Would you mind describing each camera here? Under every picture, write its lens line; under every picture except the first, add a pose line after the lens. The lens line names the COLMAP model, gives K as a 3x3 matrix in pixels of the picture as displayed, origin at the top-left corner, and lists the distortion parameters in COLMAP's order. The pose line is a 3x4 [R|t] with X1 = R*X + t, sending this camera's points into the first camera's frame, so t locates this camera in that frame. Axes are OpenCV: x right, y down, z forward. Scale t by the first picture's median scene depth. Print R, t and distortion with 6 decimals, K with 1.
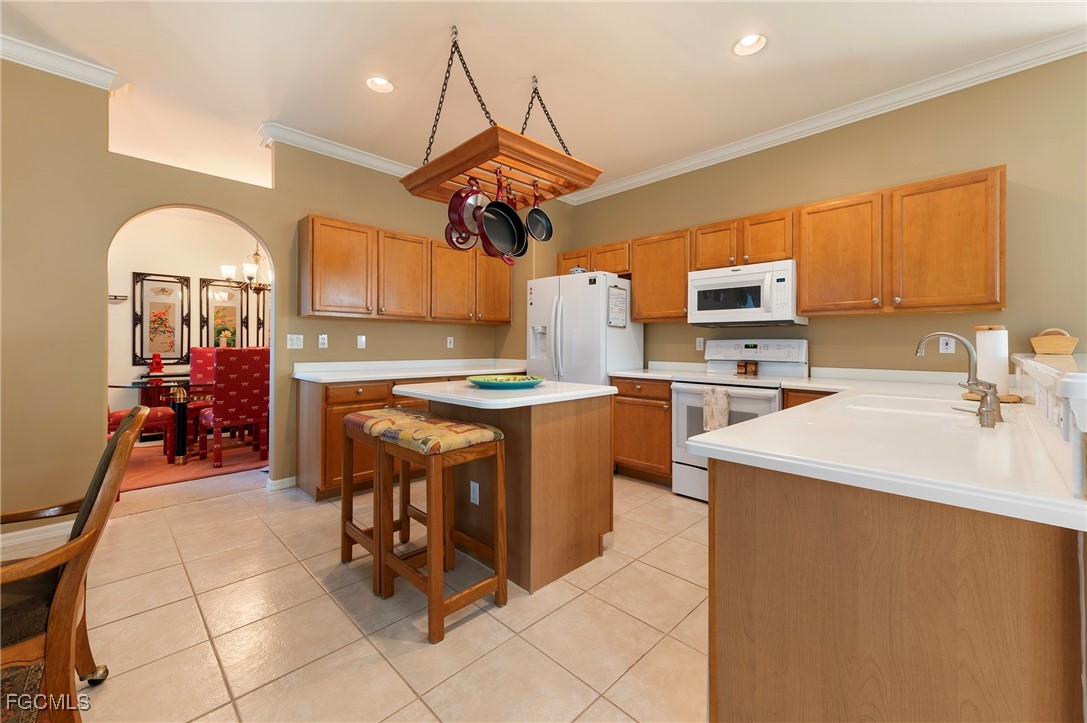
lens RADIAL K [[434.8, 0, 545.1], [0, 434.8, 346.8], [0, 0, 1]] dist [0.001788, 0.000080]
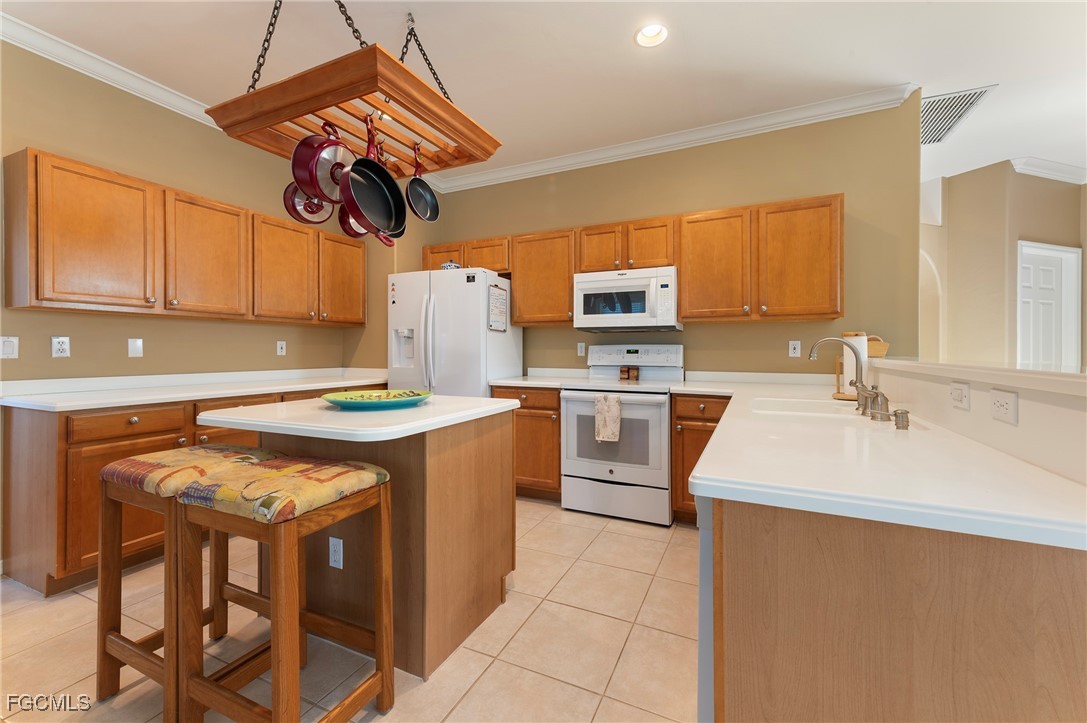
lens RADIAL K [[439.1, 0, 552.5], [0, 439.1, 353.8], [0, 0, 1]] dist [0.011867, -0.000269]
pose [[0.936891, -0.006498, 0.349560, -0.069328], [0.005247, 0.999976, 0.004527, -0.002000], [-0.349581, -0.002407, 0.936903, 0.154169]]
